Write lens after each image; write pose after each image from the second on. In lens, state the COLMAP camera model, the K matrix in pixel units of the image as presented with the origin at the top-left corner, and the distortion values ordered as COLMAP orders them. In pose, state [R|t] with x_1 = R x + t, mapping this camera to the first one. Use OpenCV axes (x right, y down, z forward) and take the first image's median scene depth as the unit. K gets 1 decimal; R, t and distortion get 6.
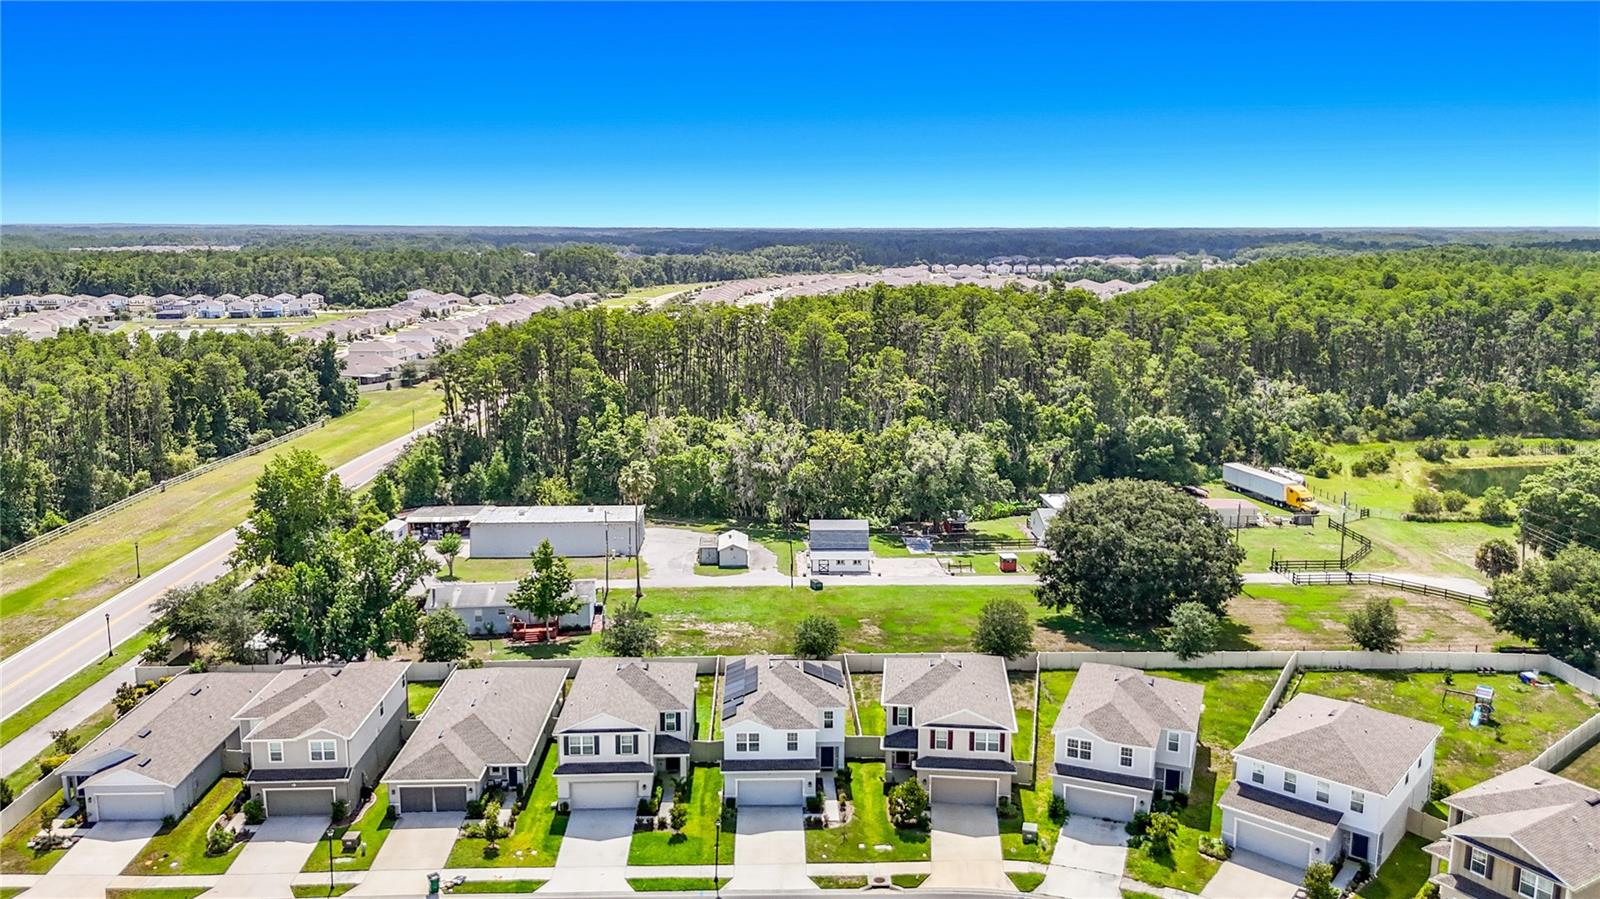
lens RADIAL K [[1243.2, 0, 800.0], [0, 1243.2, 449.5], [0, 0, 1]] dist [0.144499, -0.004846]
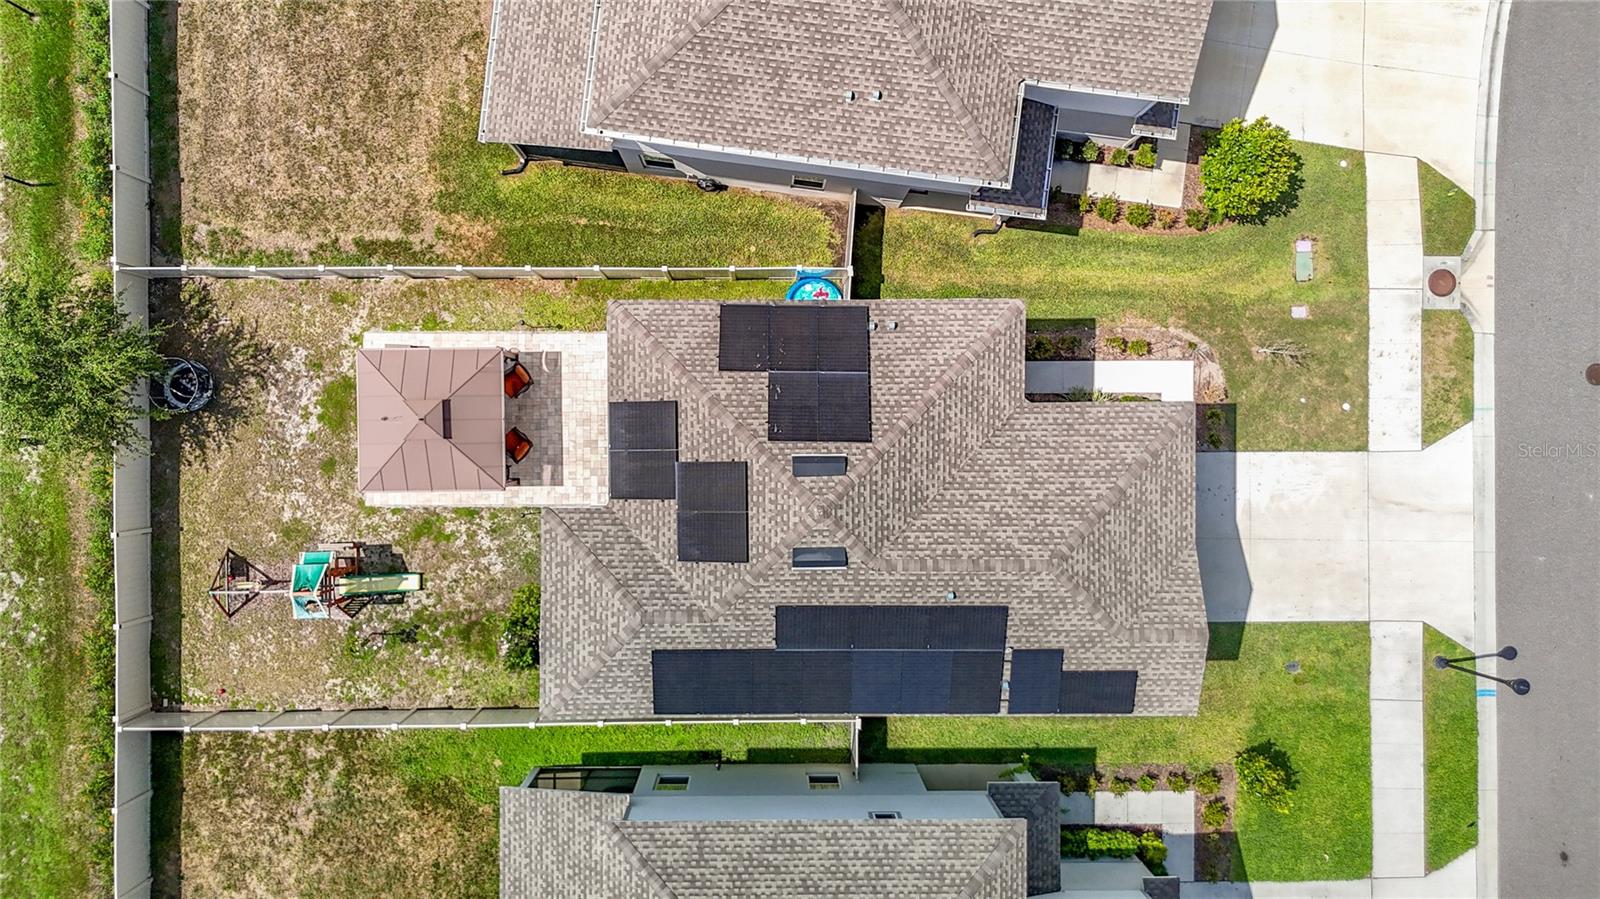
lens RADIAL K [[1186.8, 0, 800.0], [0, 1186.8, 449.5], [0, 0, 1]] dist [0.050617, -0.007089]
pose [[0.028078, -0.999540, -0.011442, 0.004225], [0.169454, -0.006522, 0.985517, -0.086608], [-0.985138, -0.029610, 0.169193, 0.995371]]
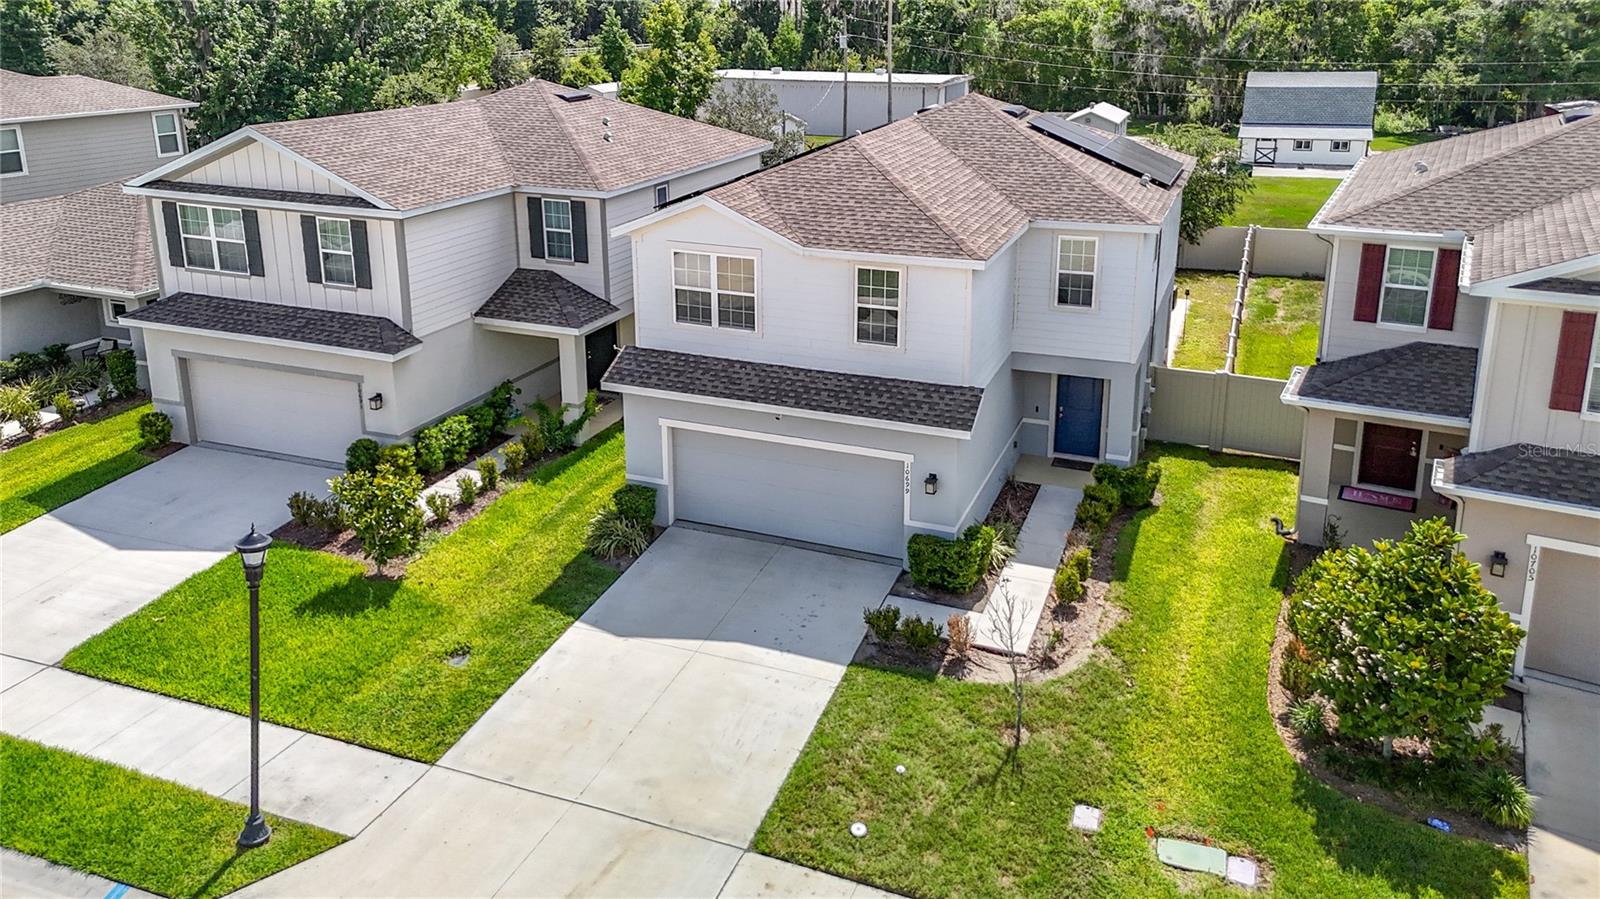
lens RADIAL K [[1175.6, 0, 805.3], [0, 1175.6, 327.5], [0, 0, 1]] dist [0.095242, -0.004112]
pose [[0.918000, 0.102615, -0.383075, 0.065479], [-0.069884, 0.992686, 0.098443, 0.206731], [0.390375, -0.063600, 0.918456, 0.750220]]
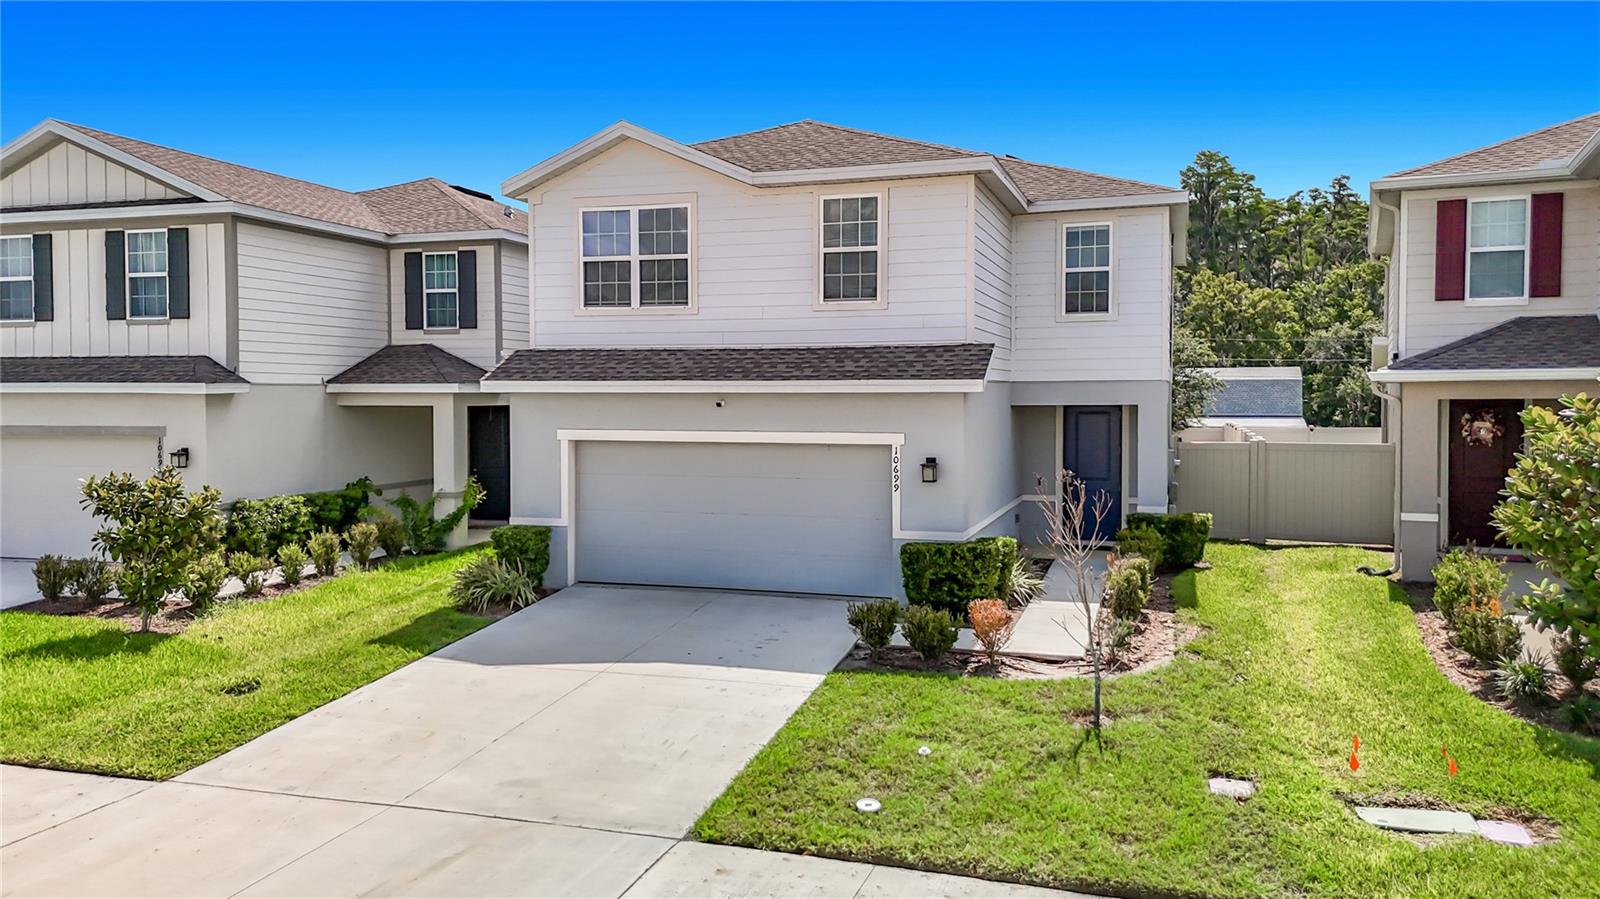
lens RADIAL K [[1186.8, 0, 800.0], [0, 1186.8, 449.5], [0, 0, 1]] dist [0.050617, -0.007089]
pose [[0.941734, 0.011729, -0.336154, 0.044224], [-0.060156, 0.989152, -0.134013, 0.273960], [0.330935, 0.146426, 0.932224, 0.800447]]
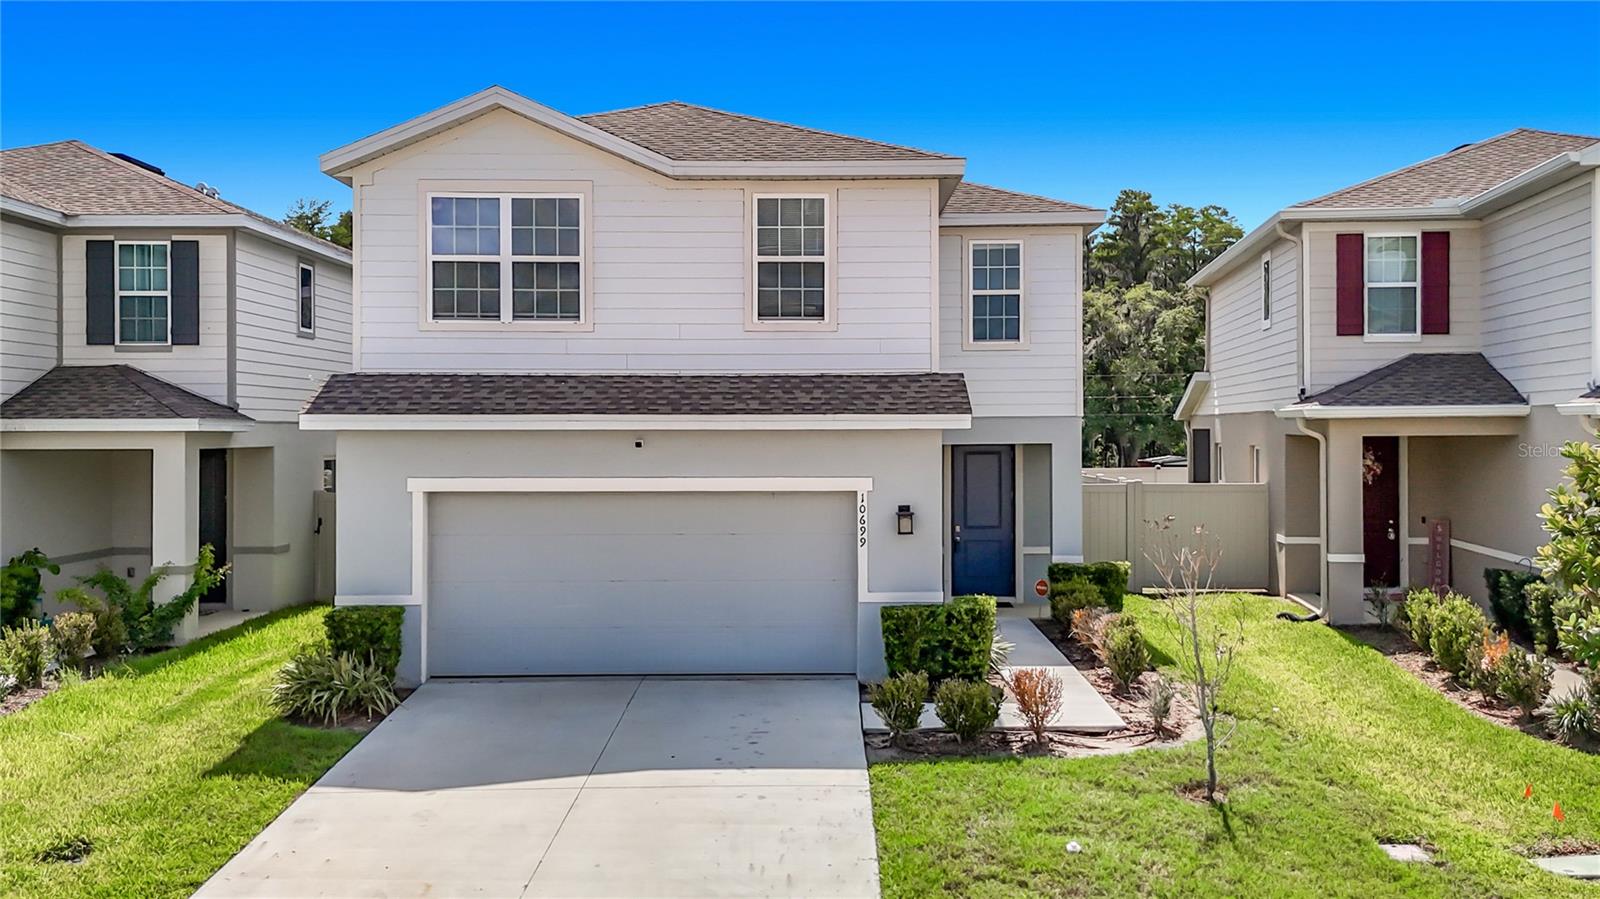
lens RADIAL K [[1404.1, 0, 831.9], [0, 1404.1, 451.7], [0, 0, 1]] dist [0.031162, -0.017060]
pose [[0.999751, -0.005714, -0.021586, 0.002511], [0.001796, 0.984154, -0.177306, 0.275059], [0.022257, 0.177223, 0.983919, 0.795680]]
